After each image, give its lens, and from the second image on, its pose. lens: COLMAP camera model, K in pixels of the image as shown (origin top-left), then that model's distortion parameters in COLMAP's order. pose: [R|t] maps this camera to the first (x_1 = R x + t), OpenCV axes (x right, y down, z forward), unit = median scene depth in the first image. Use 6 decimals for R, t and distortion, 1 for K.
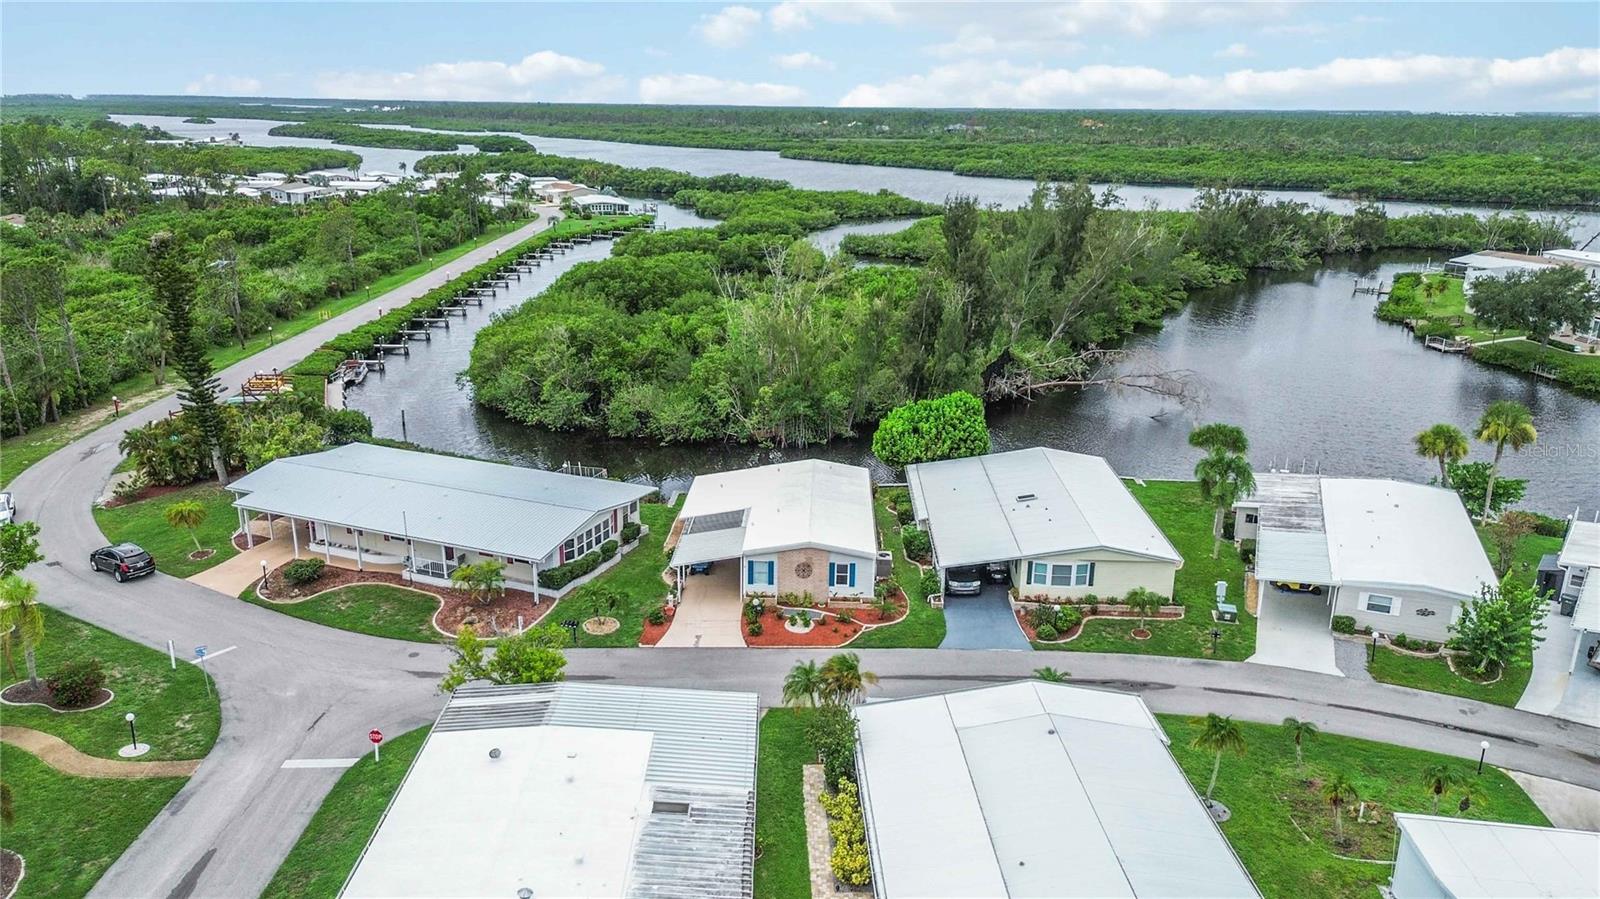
lens RADIAL K [[1134.8, 0, 800.8], [0, 1134.8, 439.0], [0, 0, 1]] dist [0.053088, -0.048493]
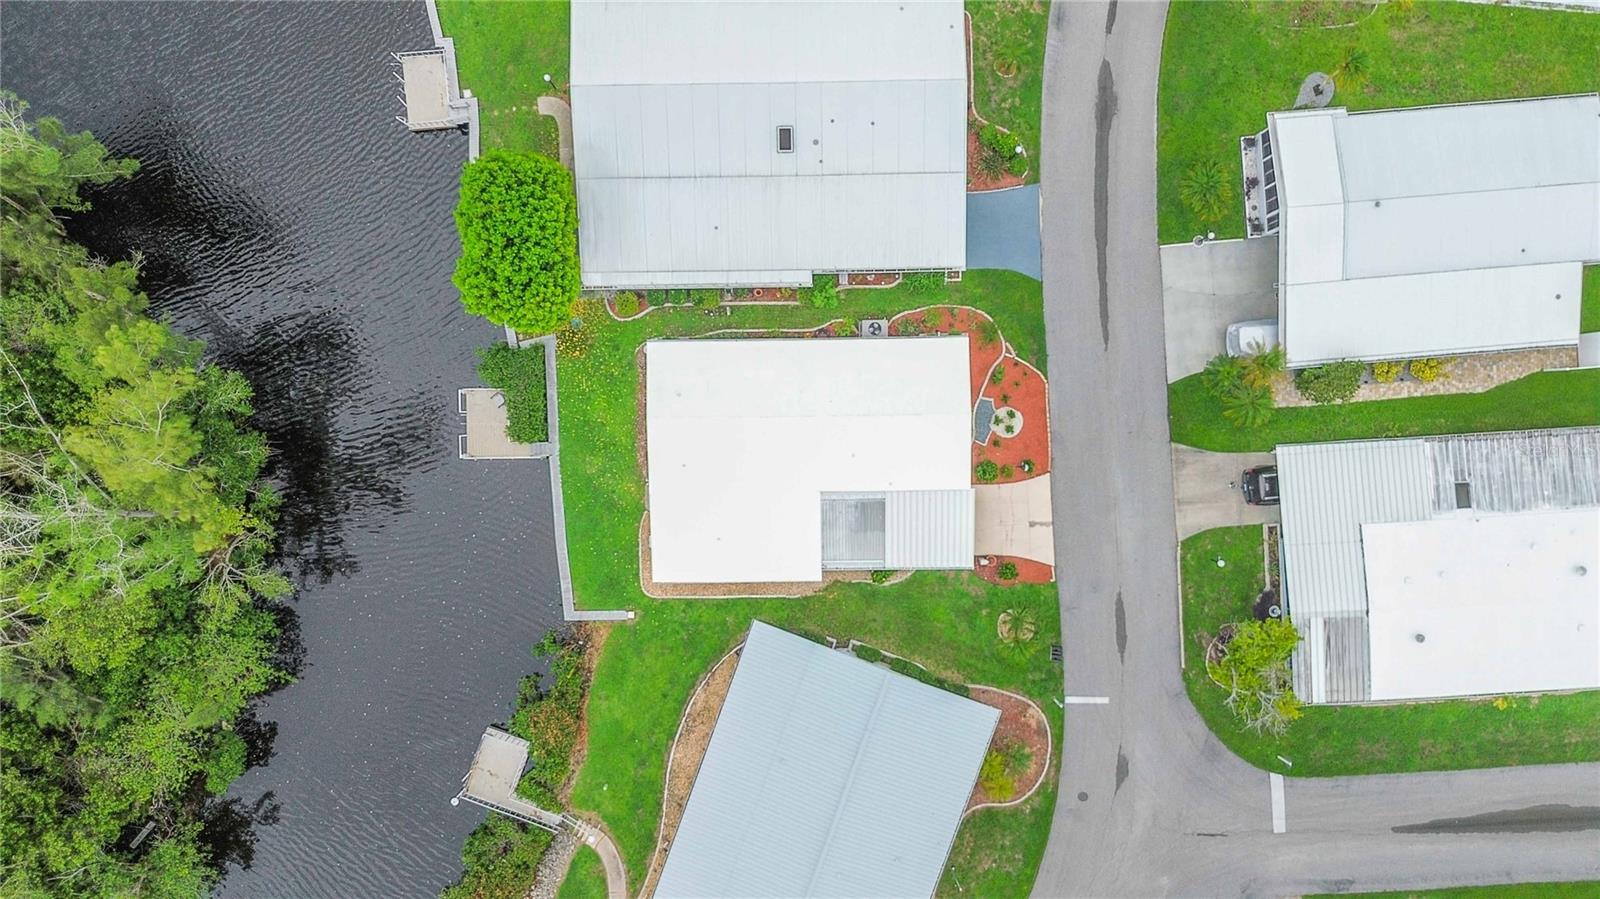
lens RADIAL K [[1134.8, 0, 804.3], [0, 1134.8, 454.2], [0, 0, 1]] dist [0.053088, -0.048493]
pose [[-0.042722, -0.998709, -0.027485, 0.004233], [0.277220, -0.038279, 0.960043, -0.613696], [-0.959856, 0.033395, 0.278498, 0.683482]]
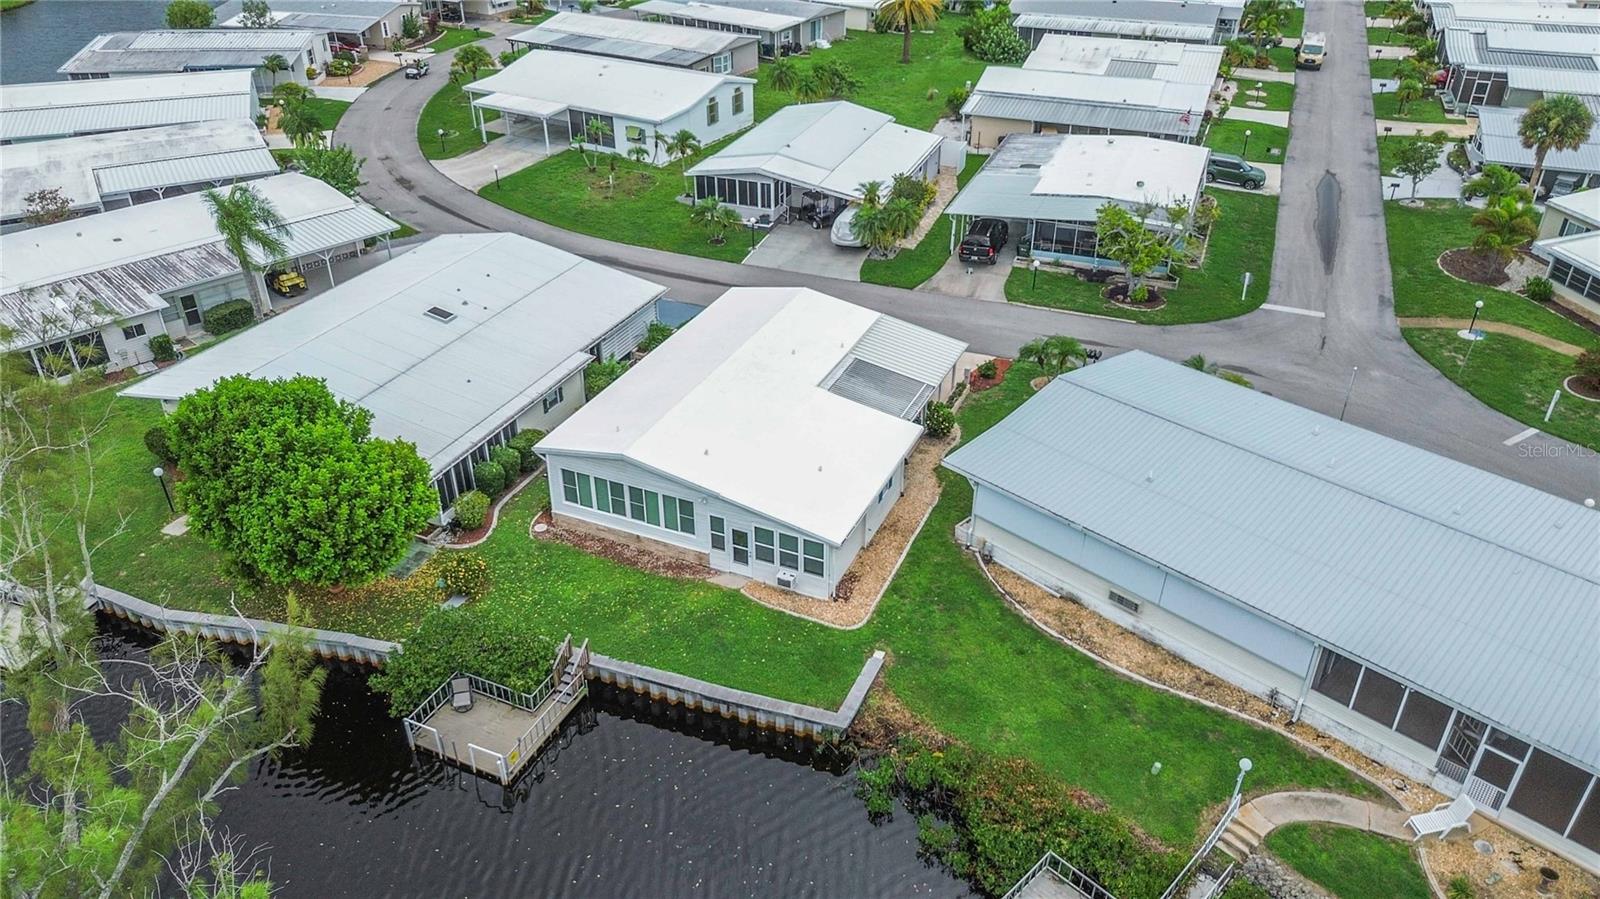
lens RADIAL K [[1134.8, 0, 795.7], [0, 1134.8, 453.0], [0, 0, 1]] dist [0.053088, -0.048493]
pose [[-0.923985, -0.213576, 0.317232, -0.210225], [0.093038, 0.679060, 0.728163, -0.332640], [-0.370938, 0.702326, -0.607571, 1.228347]]
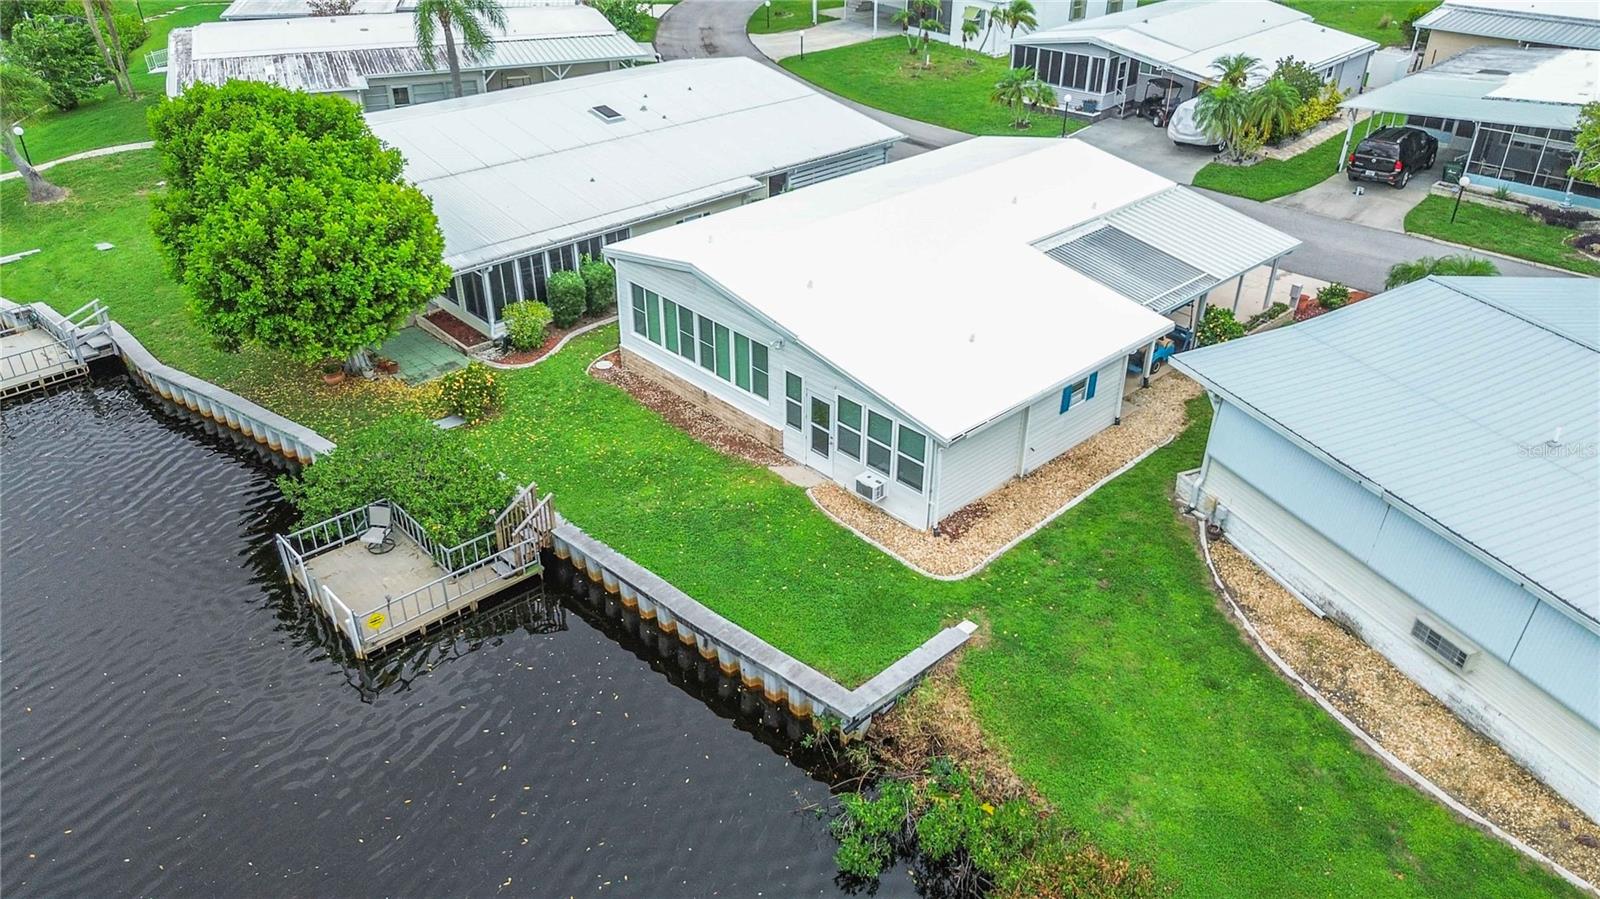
lens RADIAL K [[1134.8, 0, 797.0], [0, 1134.8, 459.4], [0, 0, 1]] dist [0.053088, -0.048493]
pose [[-0.705139, -0.380852, 0.598106, -0.233621], [0.182623, 0.717507, 0.672185, -0.165665], [-0.685149, 0.583211, -0.436390, 1.121405]]
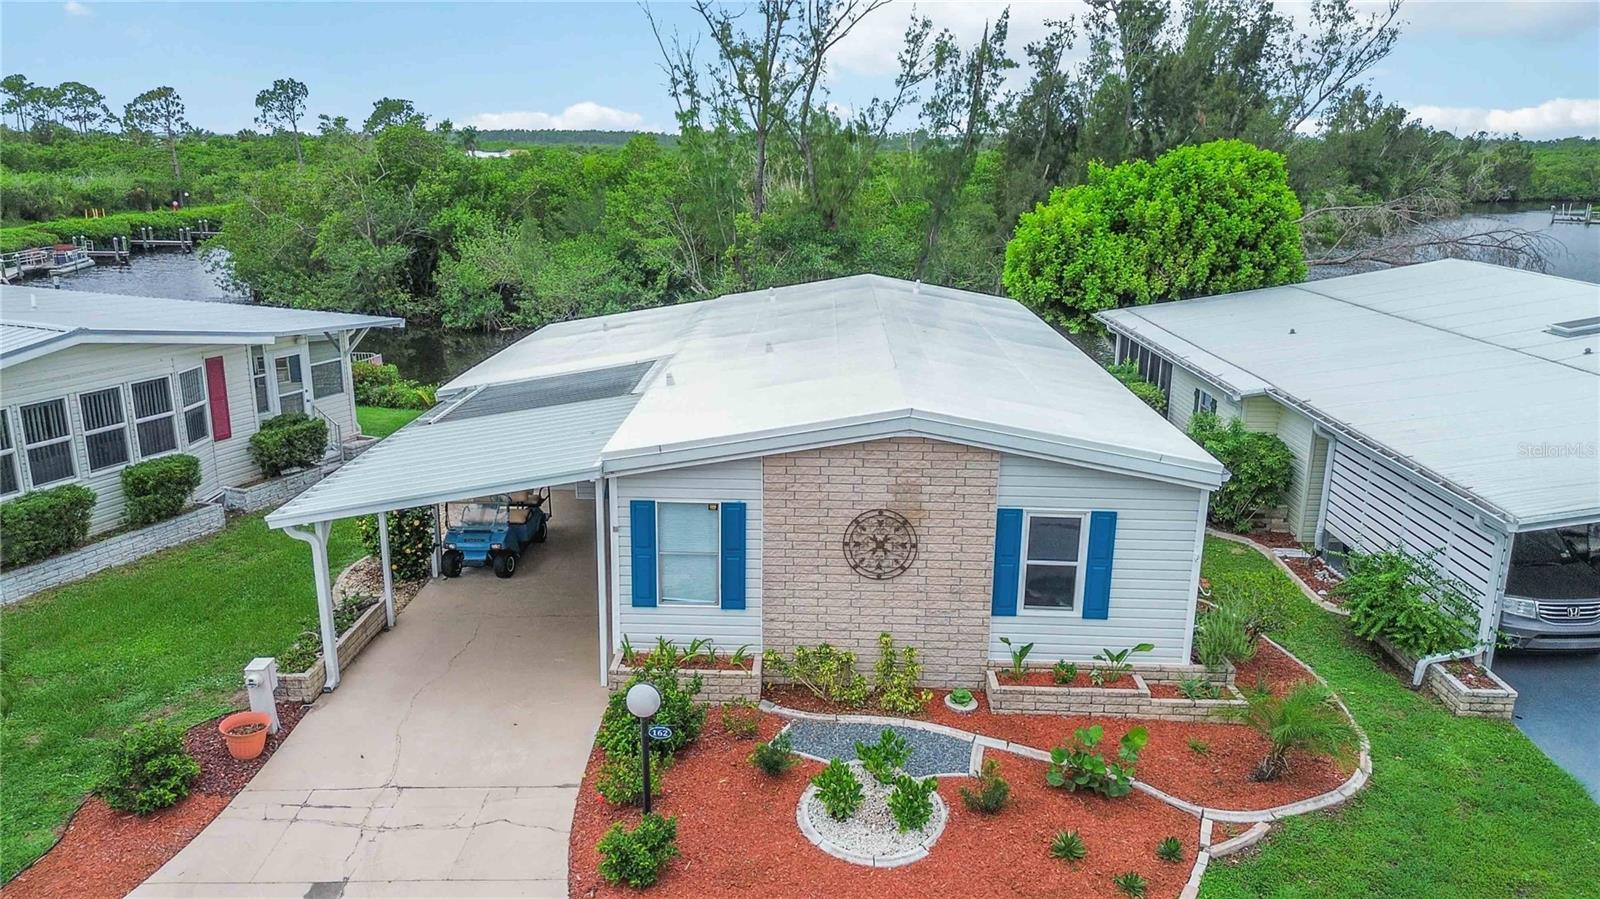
lens RADIAL K [[1134.8, 0, 797.6], [0, 1134.8, 452.4], [0, 0, 1]] dist [0.053088, -0.048493]
pose [[0.999999, -0.001306, -0.001080, -0.010545], [0.001284, 0.999792, -0.020357, 0.080208], [0.001107, 0.020356, 0.999792, 0.609880]]
